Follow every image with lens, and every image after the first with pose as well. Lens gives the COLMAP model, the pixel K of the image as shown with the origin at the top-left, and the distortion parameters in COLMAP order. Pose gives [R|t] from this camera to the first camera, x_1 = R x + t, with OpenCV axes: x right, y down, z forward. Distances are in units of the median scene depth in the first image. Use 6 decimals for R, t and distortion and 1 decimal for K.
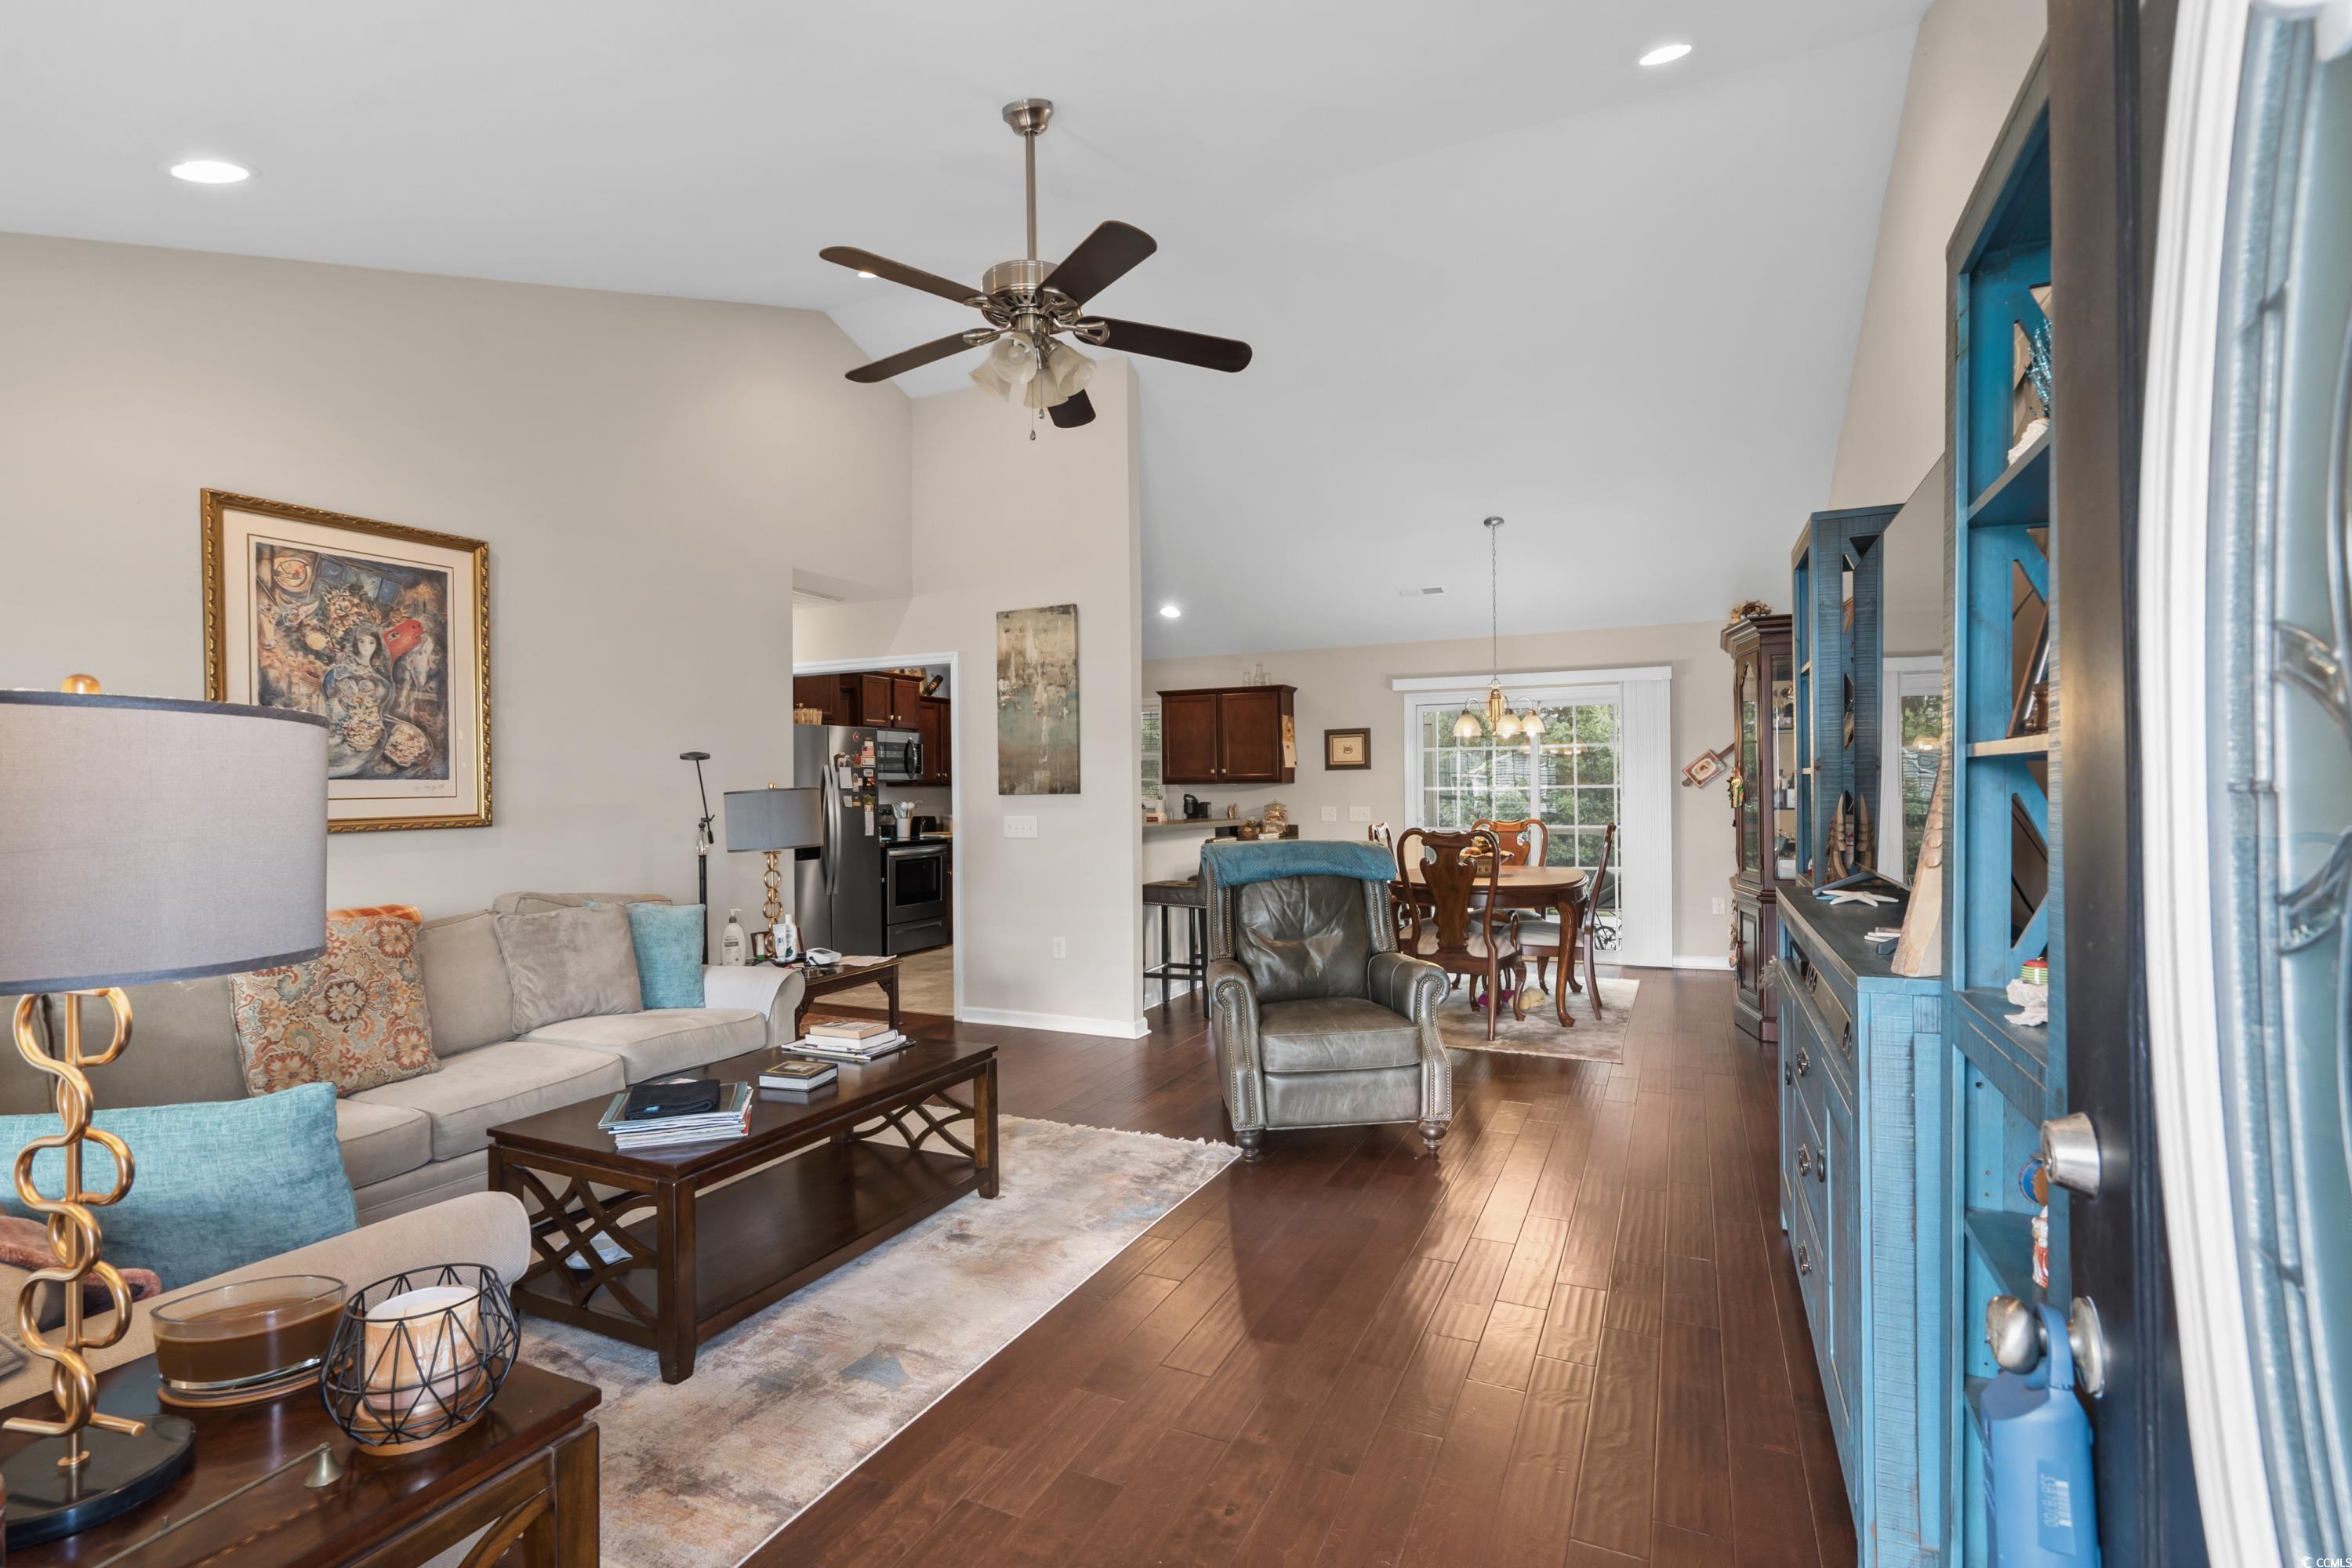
lens RADIAL K [[1087.1, 0, 1184.0], [0, 1087.1, 789.6], [0, 0, 1]] dist [-0.017521, 0.013170]
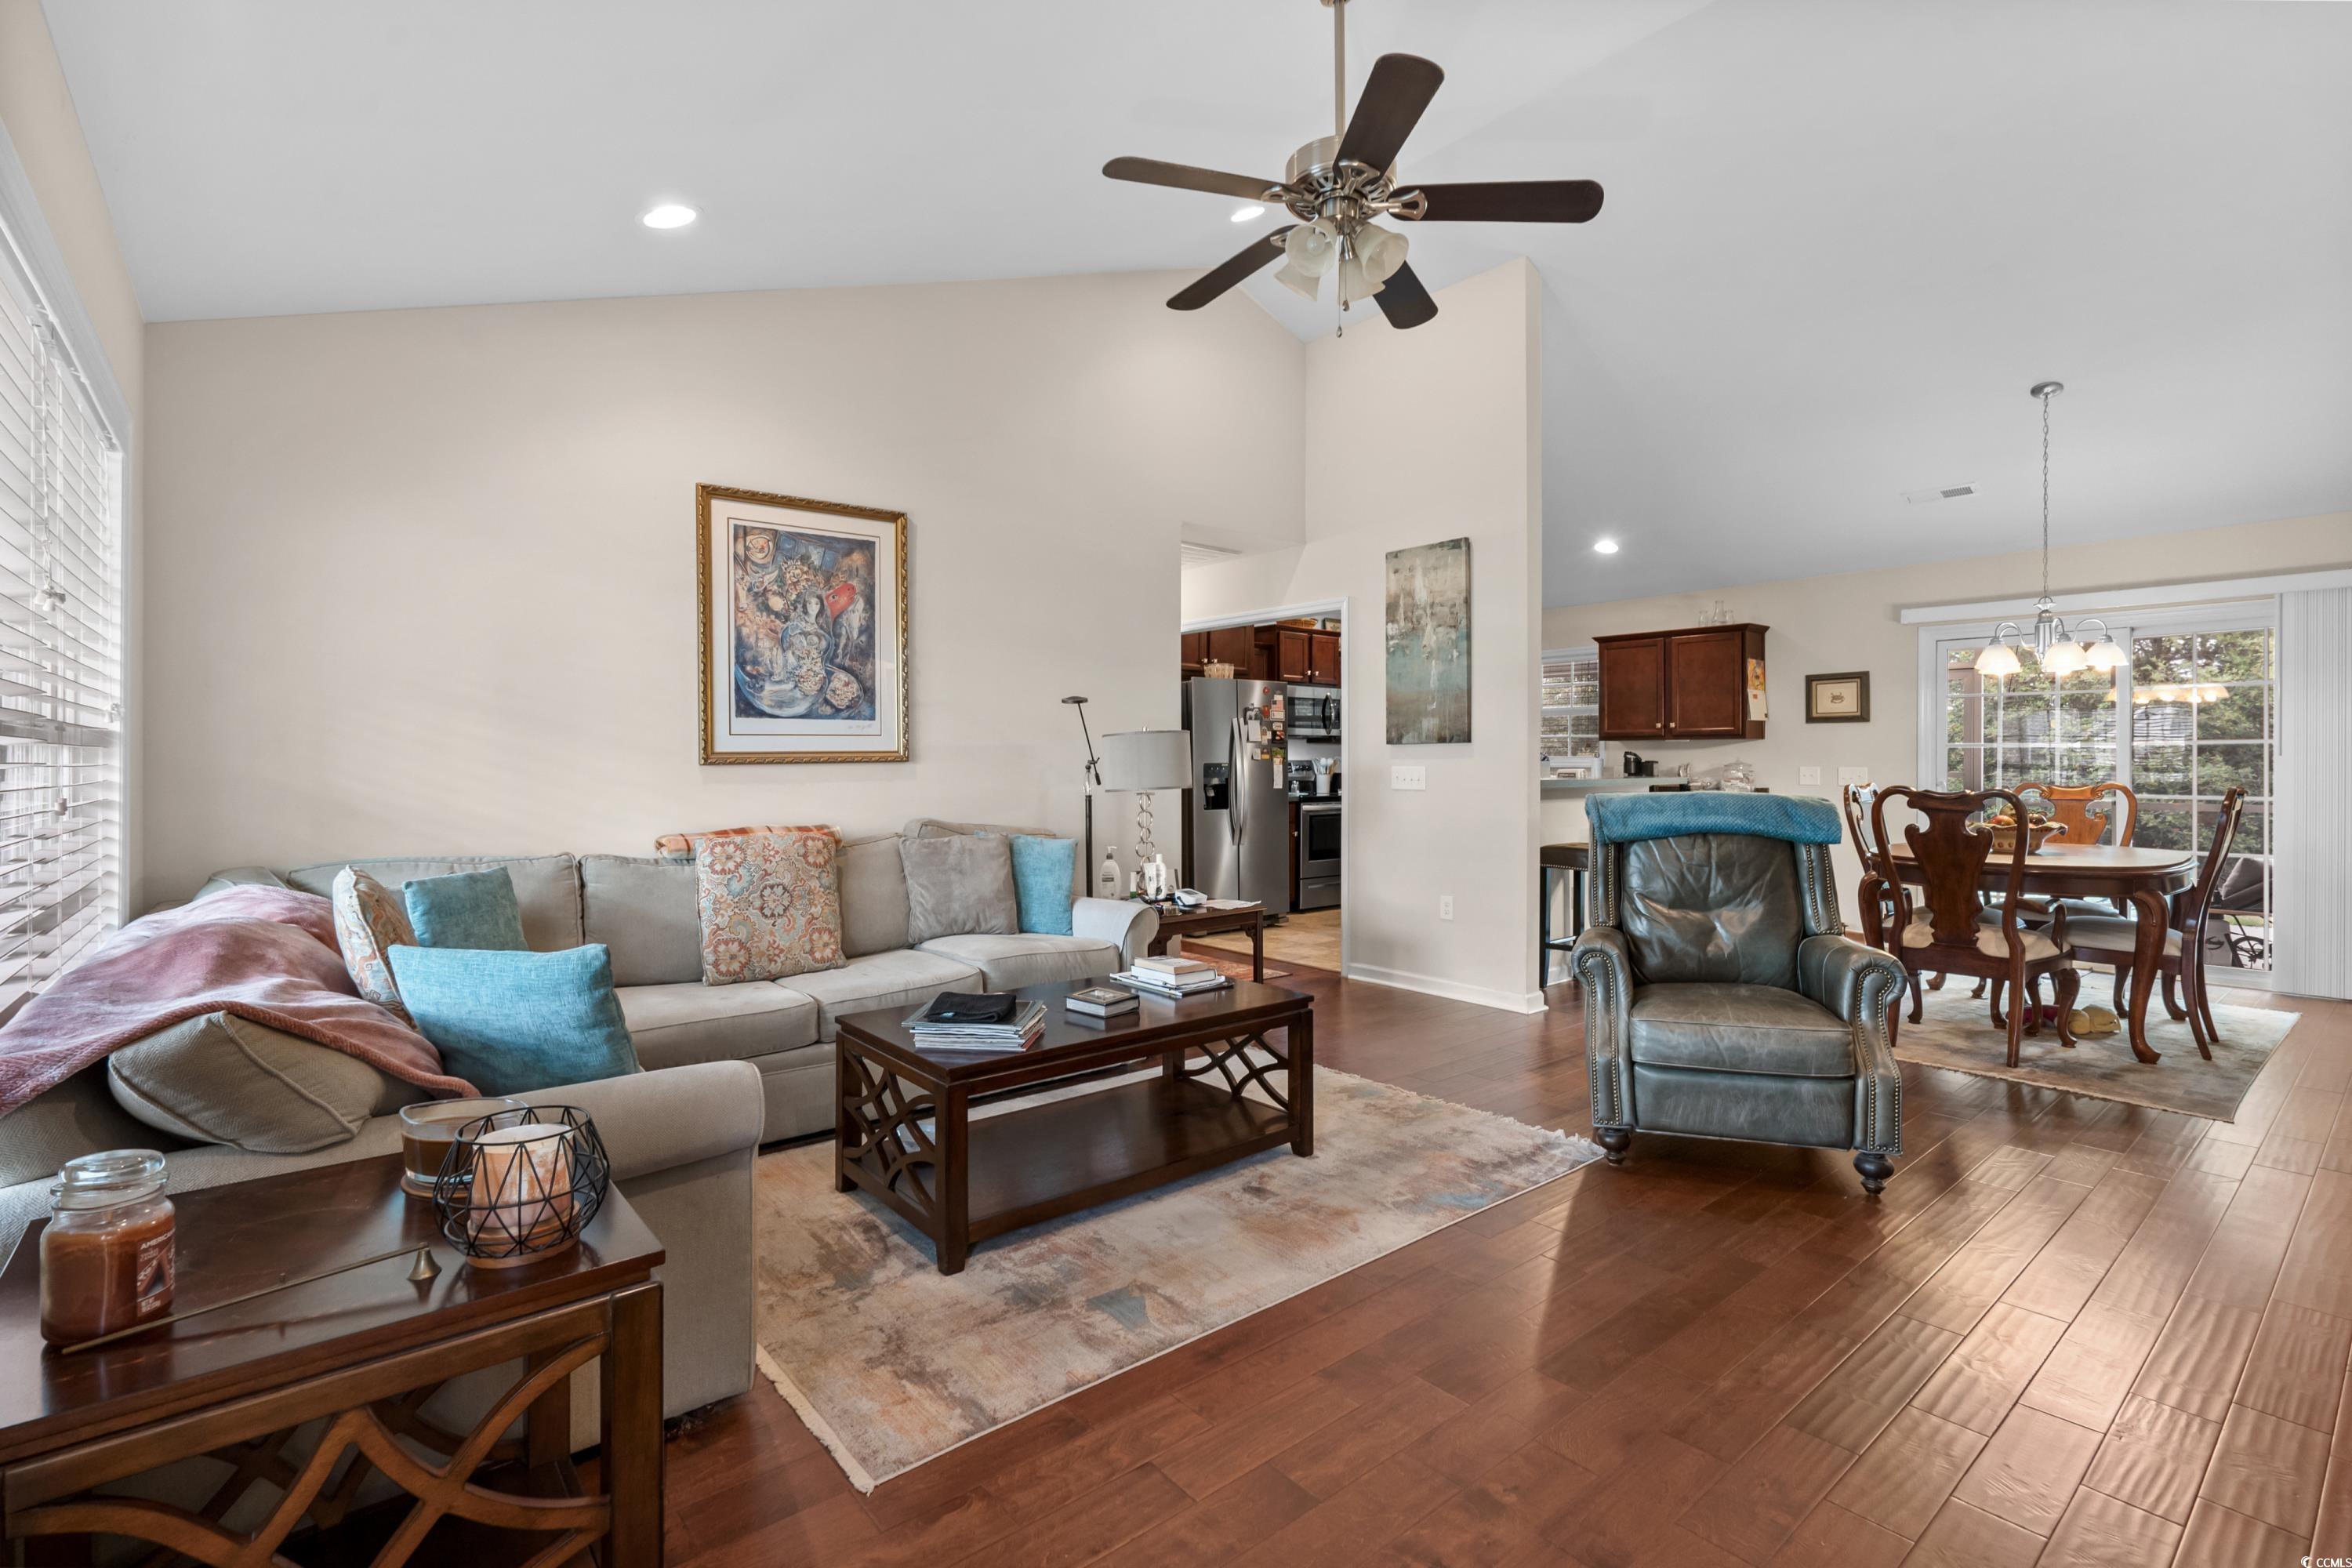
lens RADIAL K [[1081.7, 0, 1165.5], [0, 1081.7, 768.0], [0, 0, 1]] dist [-0.015813, 0.011984]
pose [[0.901721, 0.012689, -0.432132, 0.104959], [-0.008812, 0.999901, 0.010974, 0.027356], [0.432228, -0.006088, 0.901744, 0.094624]]
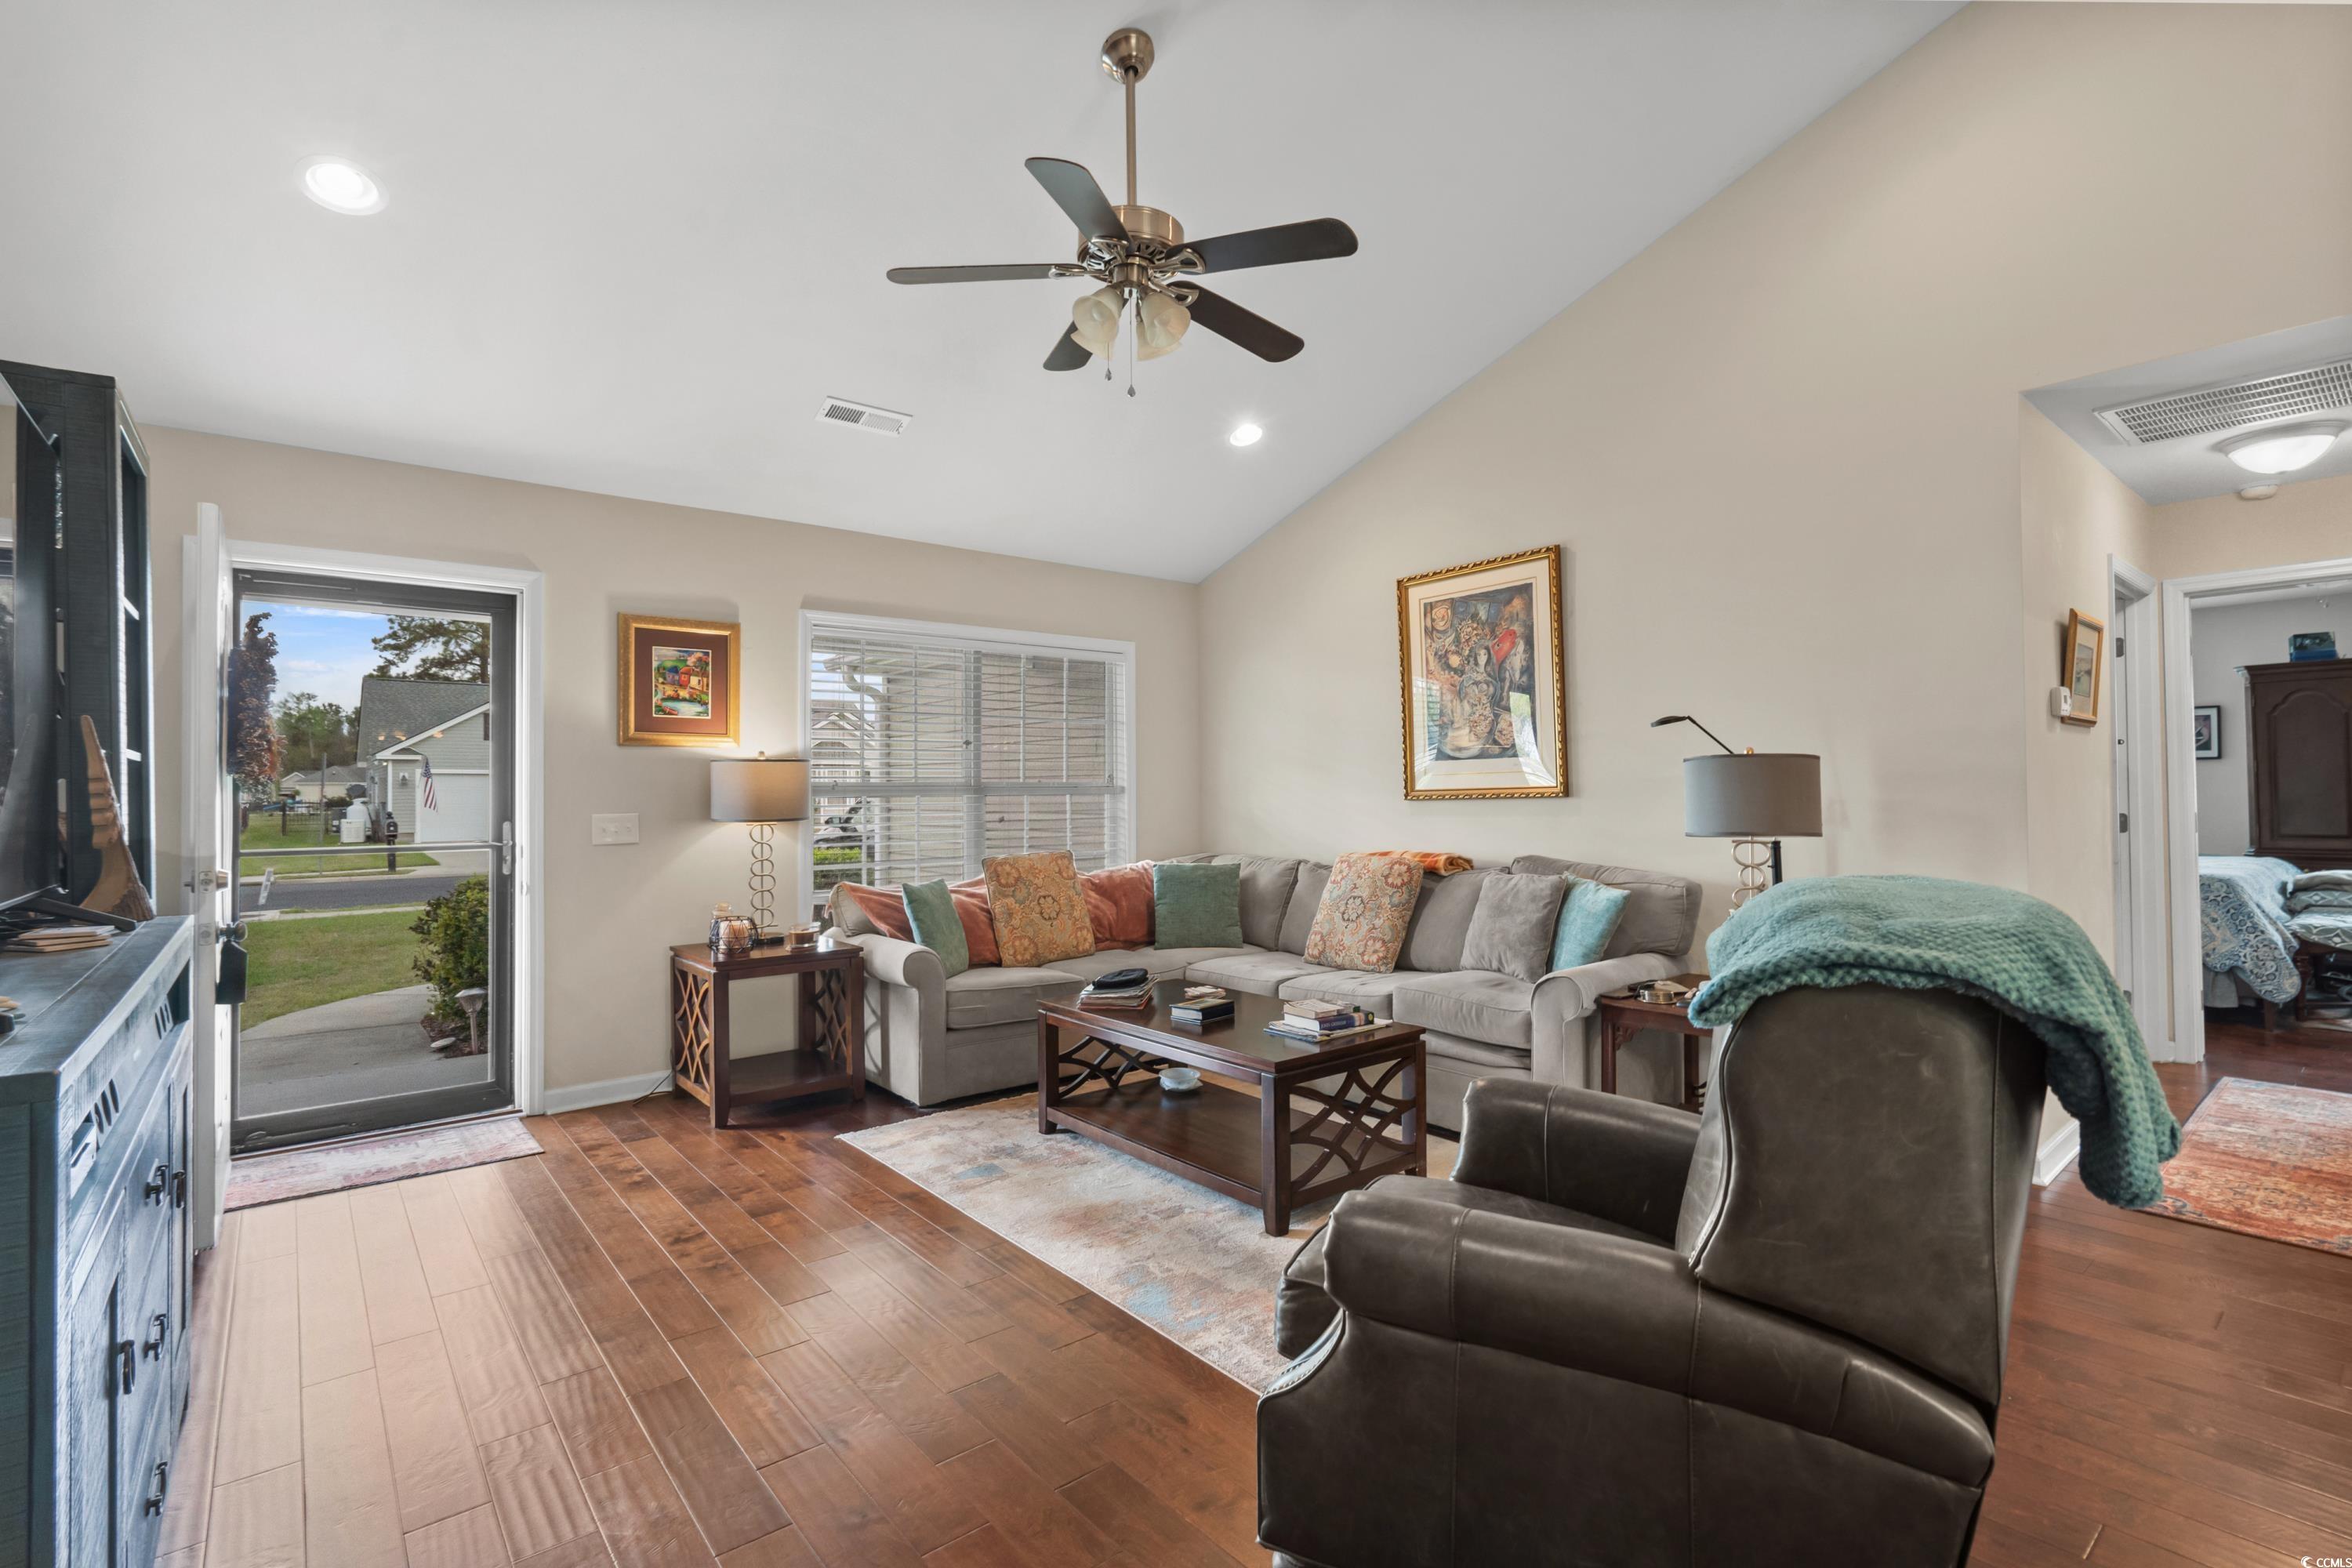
lens RADIAL K [[1087.1, 0, 1184.0], [0, 1087.1, 789.6], [0, 0, 1]] dist [-0.017521, 0.013170]
pose [[-0.430176, 0.018839, -0.902549, 0.584254], [0.021614, 0.999711, 0.010566, 0.006121], [0.902486, -0.014962, -0.430459, 1.209779]]
